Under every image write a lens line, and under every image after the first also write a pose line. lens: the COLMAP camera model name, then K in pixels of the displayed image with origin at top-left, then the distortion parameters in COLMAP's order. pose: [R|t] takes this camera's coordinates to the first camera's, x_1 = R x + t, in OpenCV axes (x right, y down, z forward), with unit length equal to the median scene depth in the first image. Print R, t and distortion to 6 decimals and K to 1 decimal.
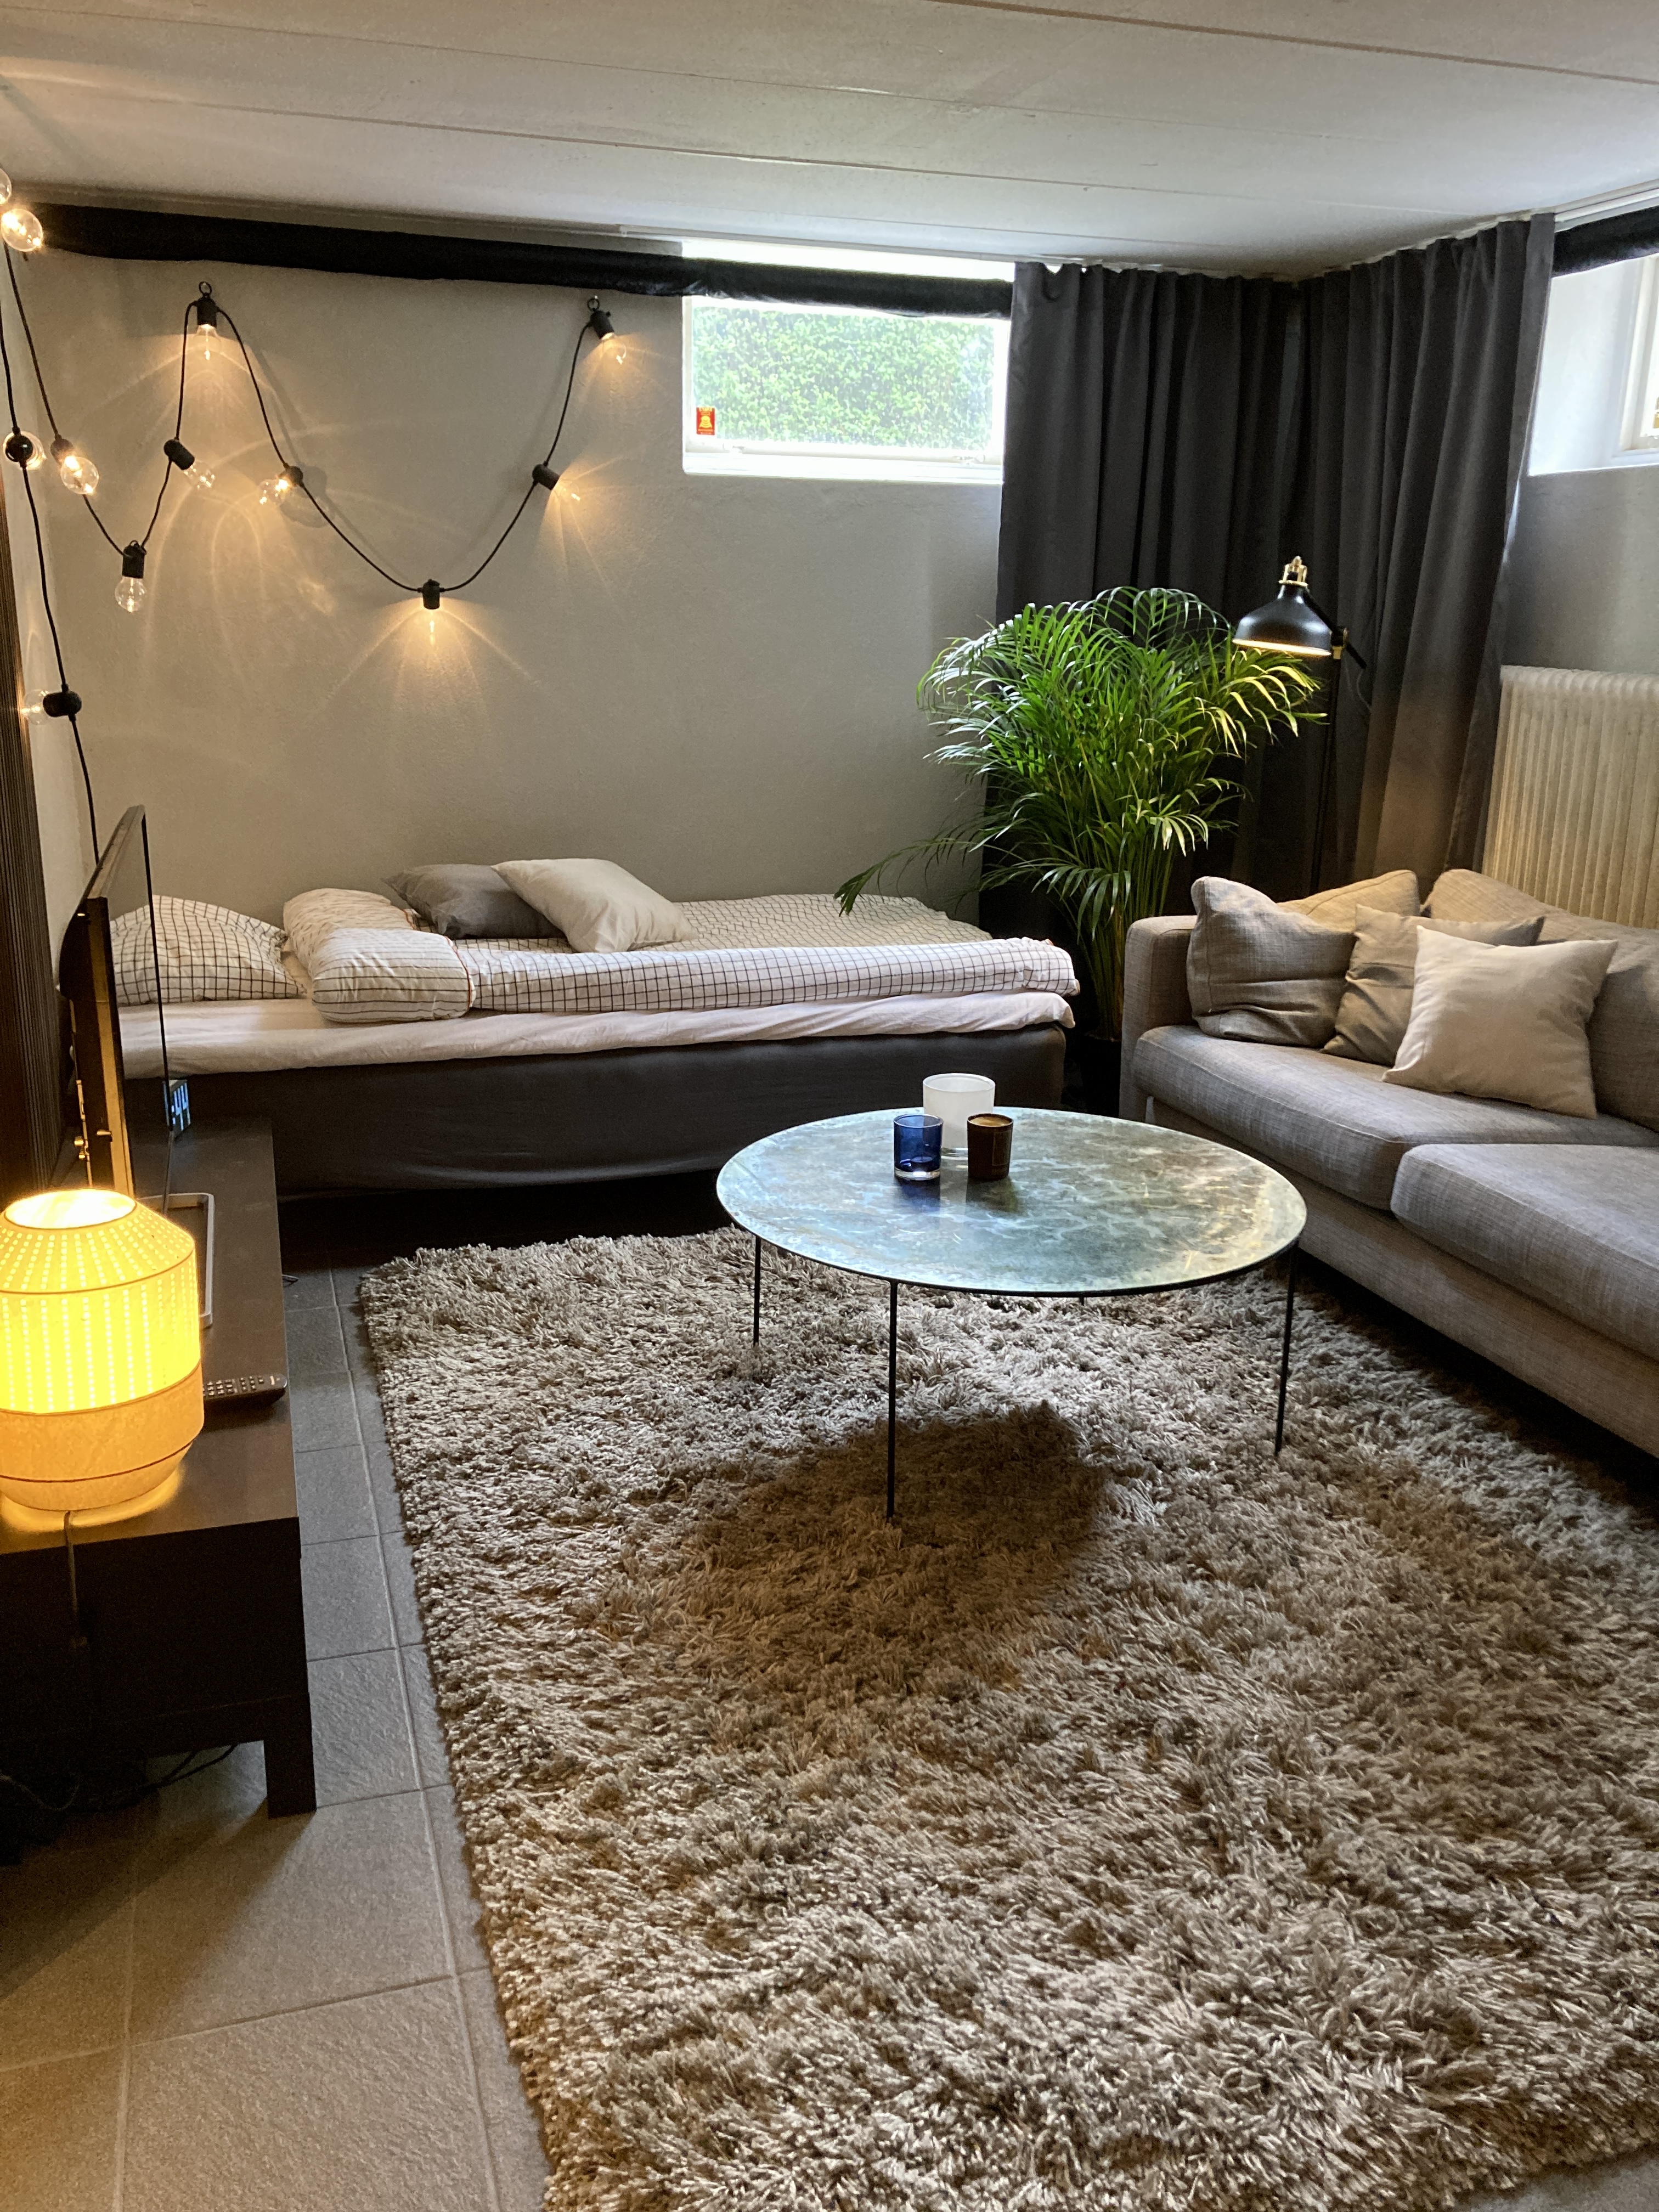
lens RADIAL K [[1825.3, 0, 829.5], [0, 1825.3, 1106.0], [0, 0, 1]] dist [0.010460, 0.014287]
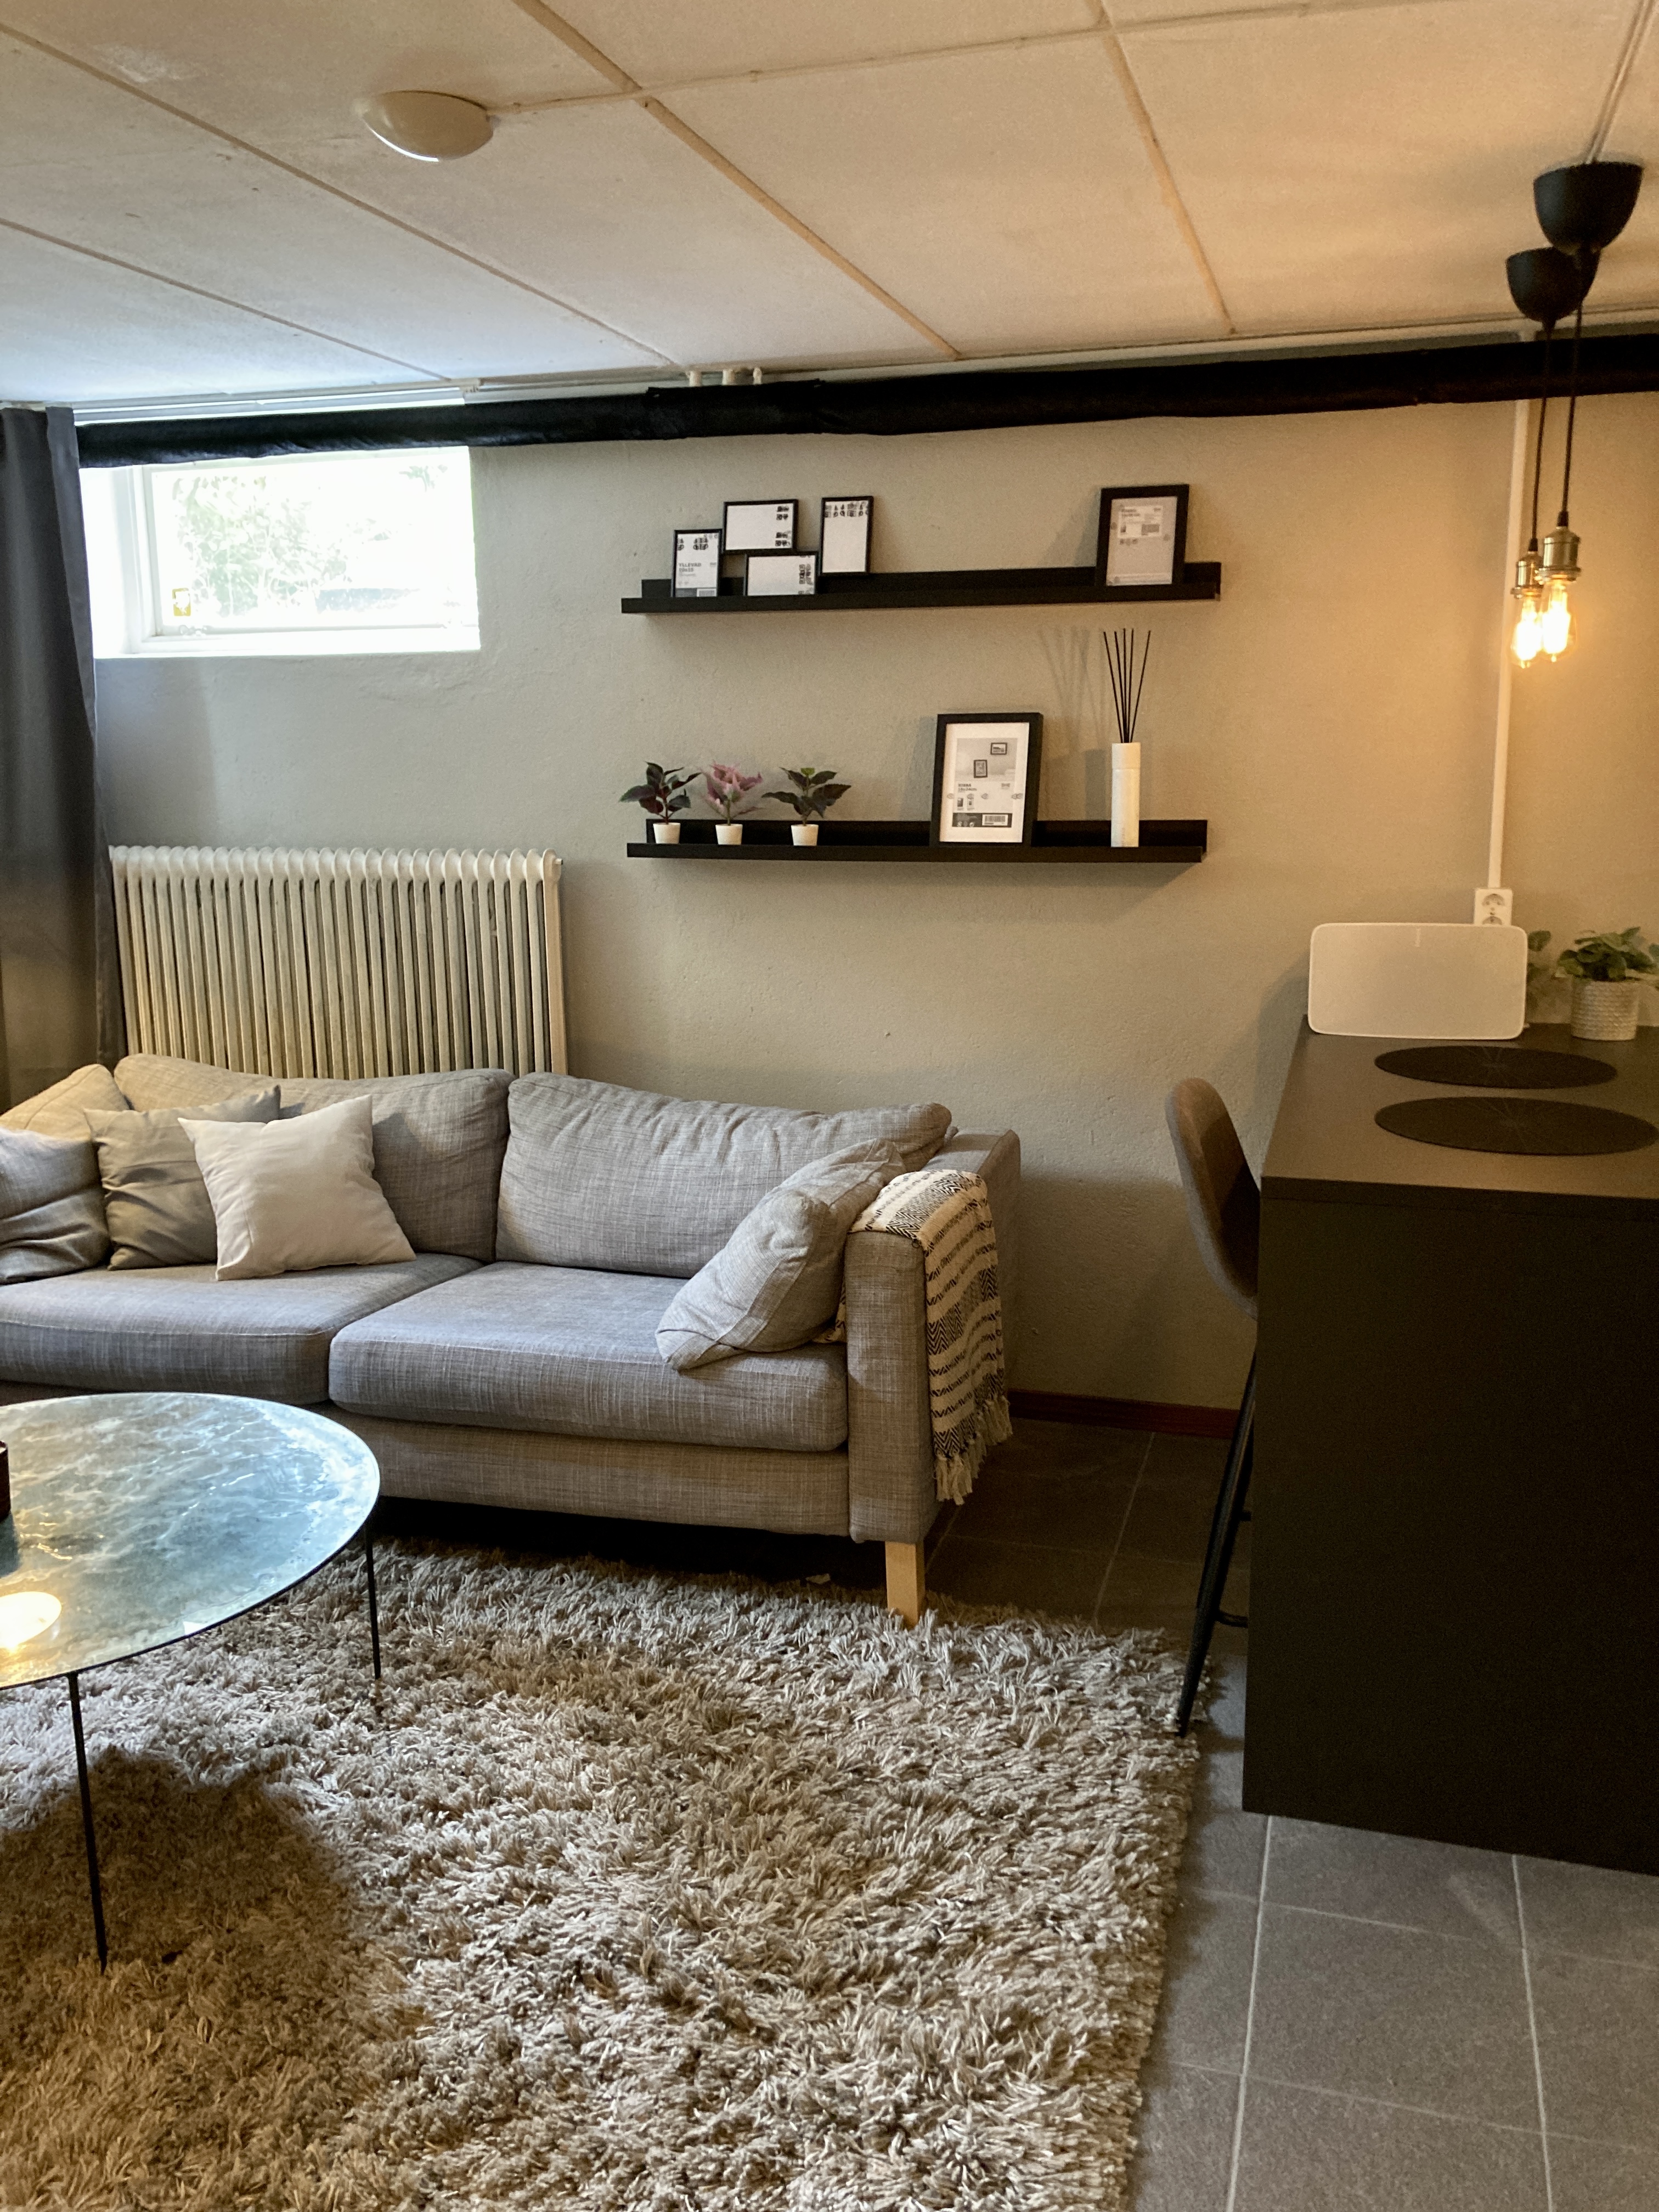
lens RADIAL K [[1835.3, 0, 829.5], [0, 1835.3, 1106.0], [0, 0, 1]] dist [-0.038287, 0.100984]
pose [[0.564485, -0.197527, 0.801461, -0.335378], [0.248558, 0.966556, 0.063152, -0.102246], [-0.787131, 0.163561, 0.594704, 0.184831]]
